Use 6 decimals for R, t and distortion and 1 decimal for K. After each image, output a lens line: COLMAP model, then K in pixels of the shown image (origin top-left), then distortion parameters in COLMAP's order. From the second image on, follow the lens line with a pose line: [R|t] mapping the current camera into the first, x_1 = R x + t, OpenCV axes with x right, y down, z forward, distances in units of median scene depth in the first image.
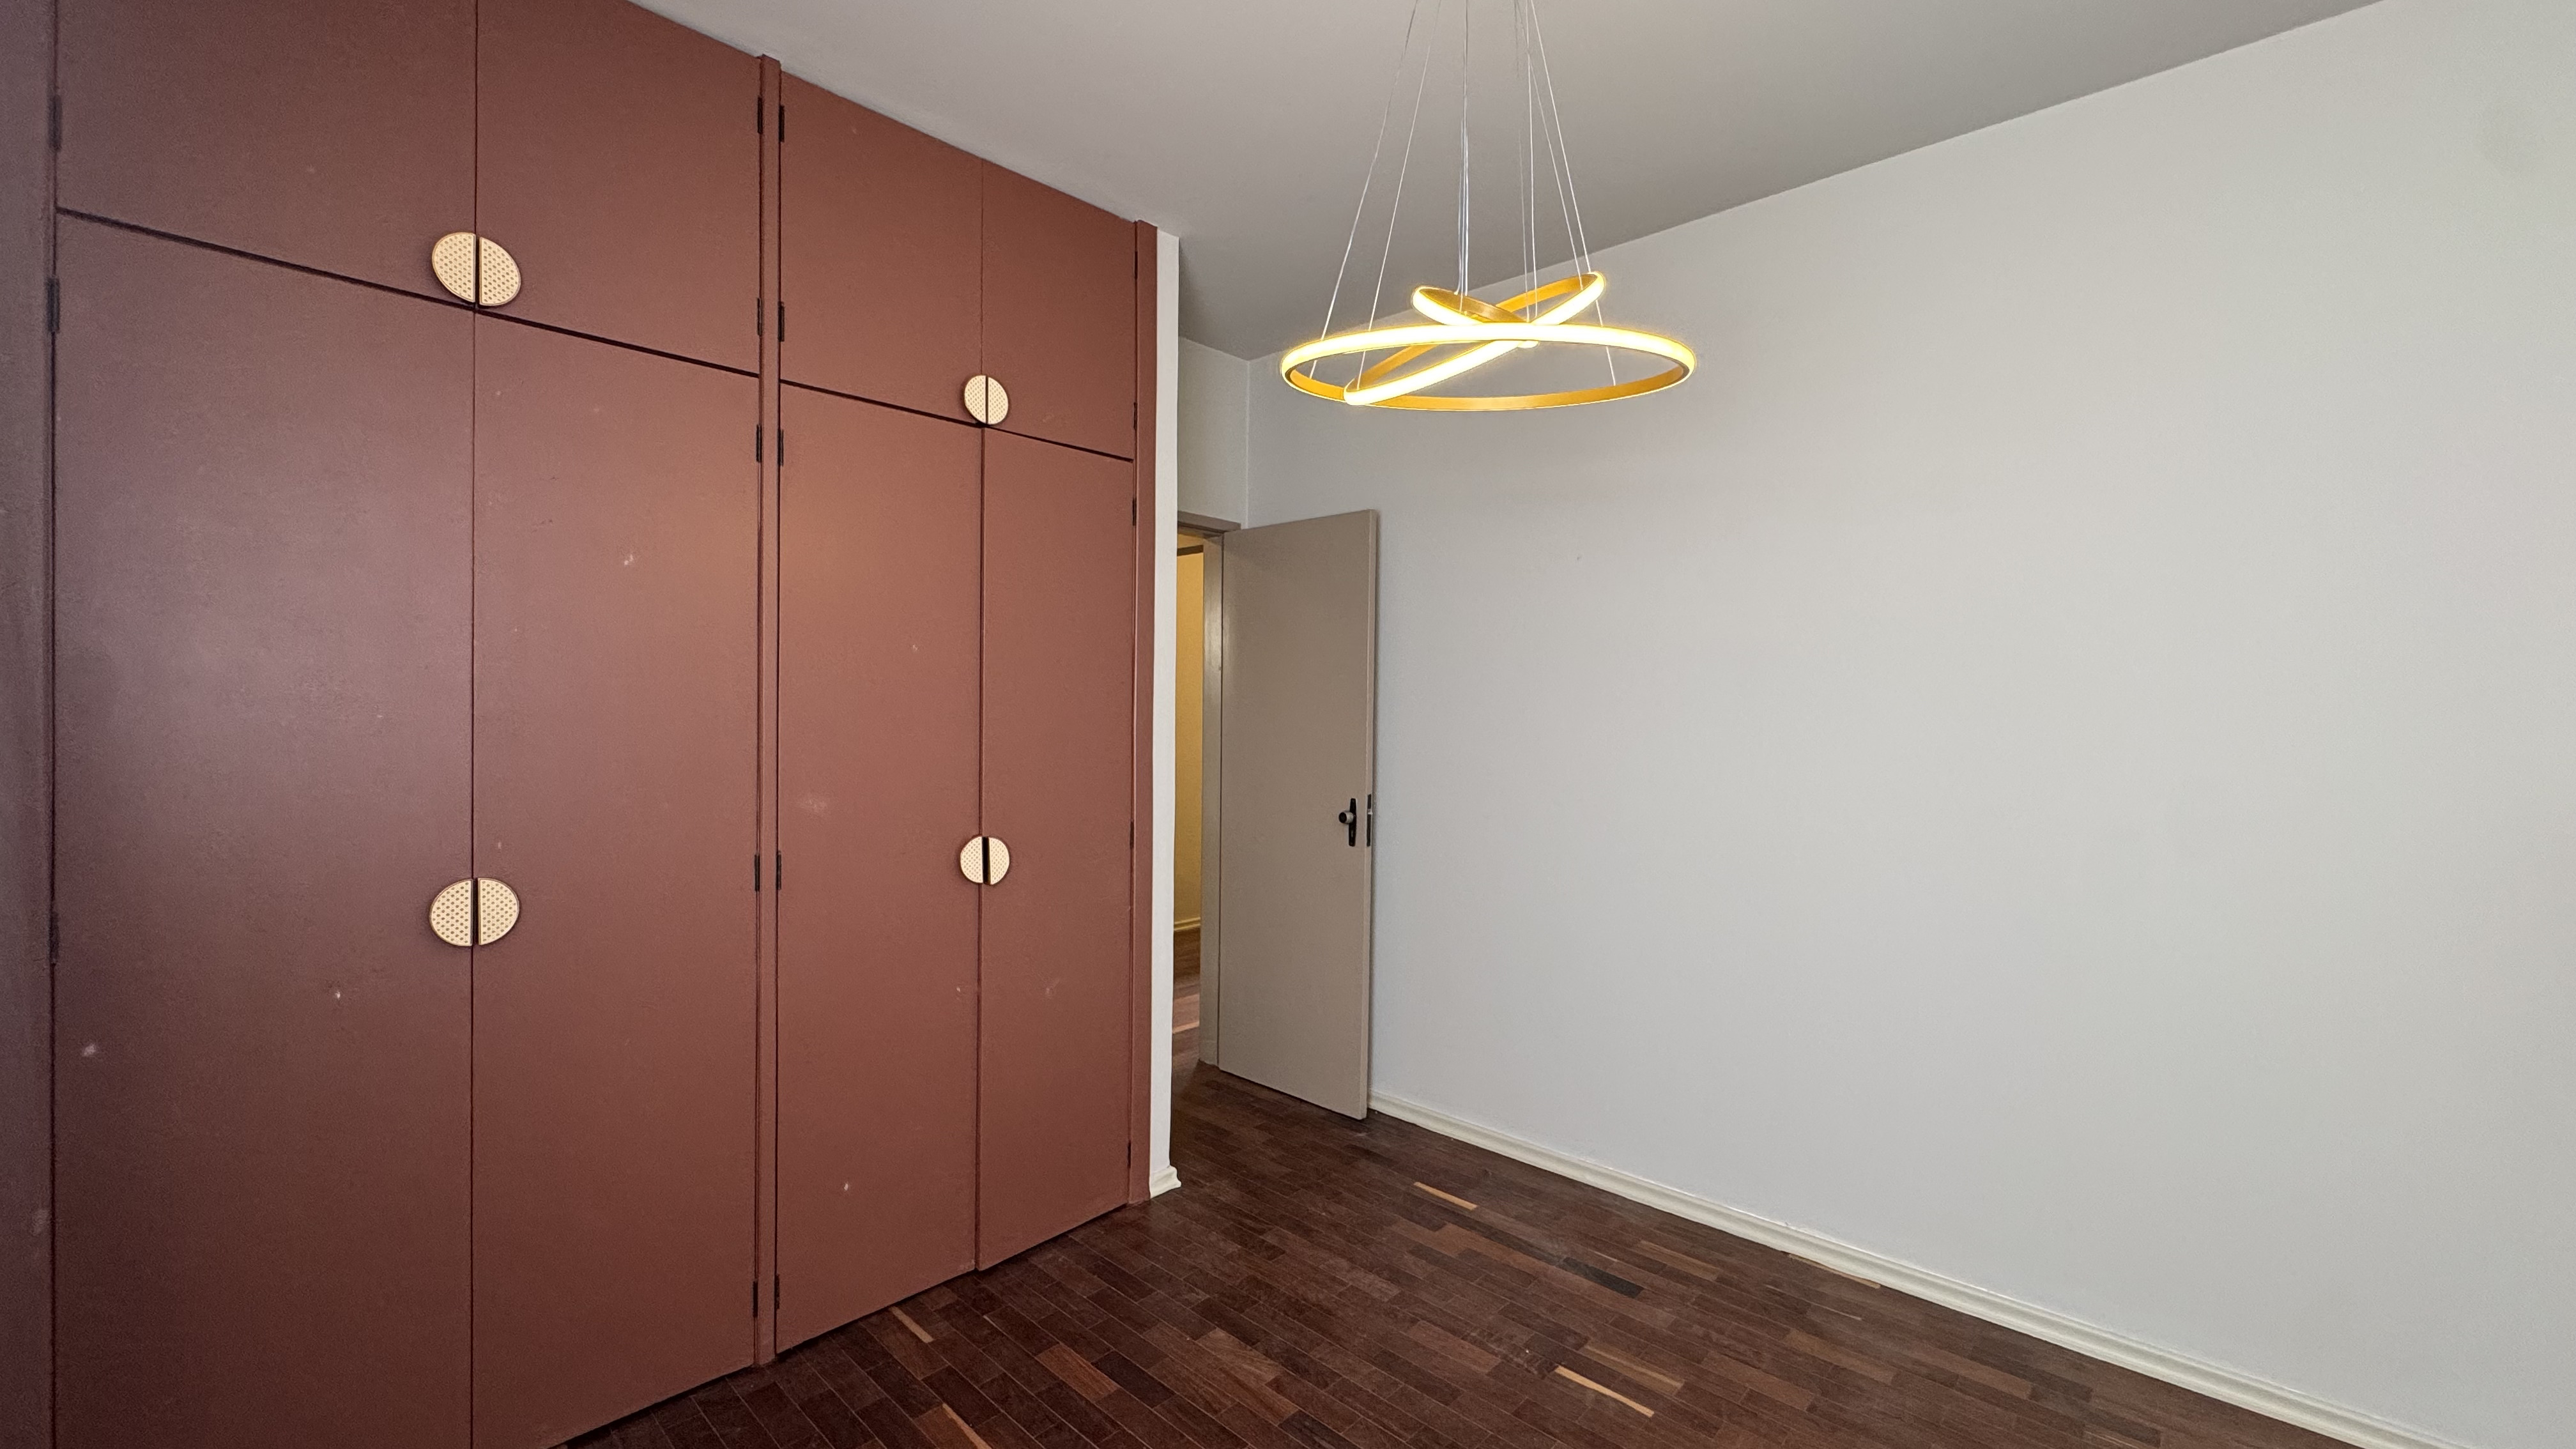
lens RADIAL K [[1023.6, 0, 1289.8], [0, 1023.6, 733.9], [0, 0, 1]] dist [-0.002948, 0.000216]
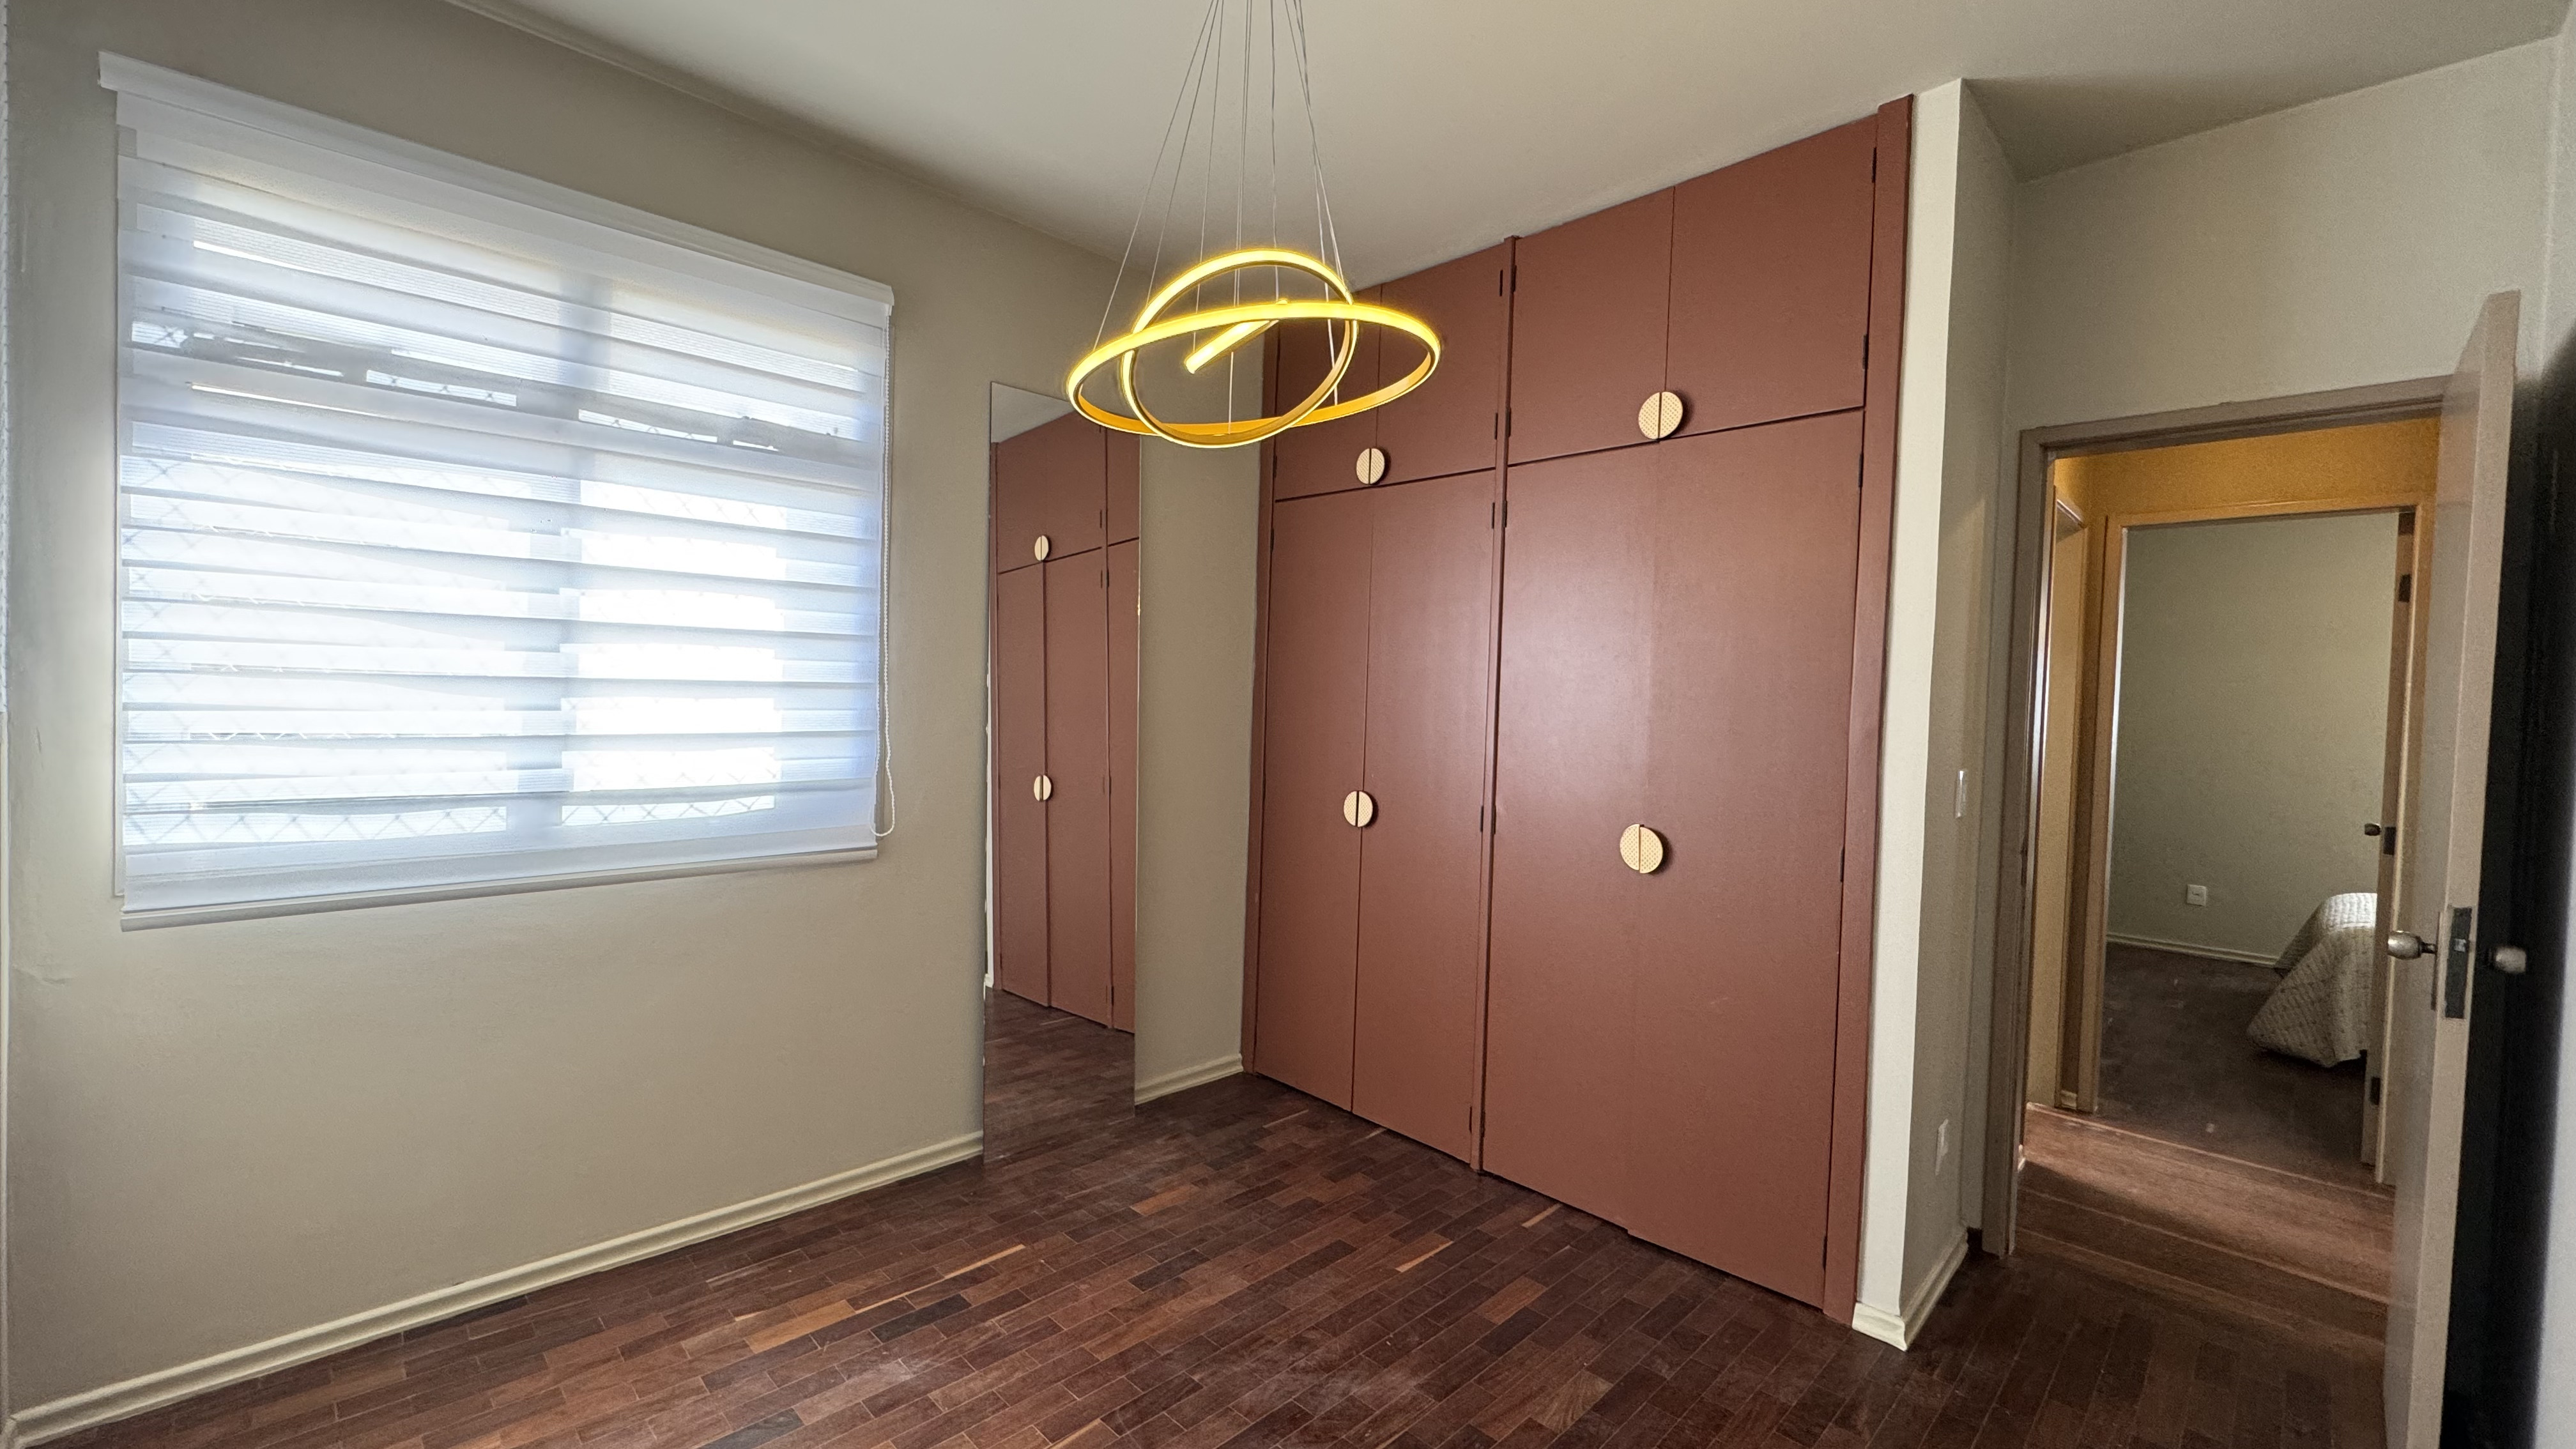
lens RADIAL K [[1023.6, 0, 1279.2], [0, 1023.6, 739.2], [0, 0, 1]] dist [-0.002948, 0.000216]
pose [[-0.043164, 0.027507, -0.998689, 0.842850], [-0.056699, 0.997942, 0.029937, -0.001507], [0.997458, 0.057917, -0.041515, 0.715936]]
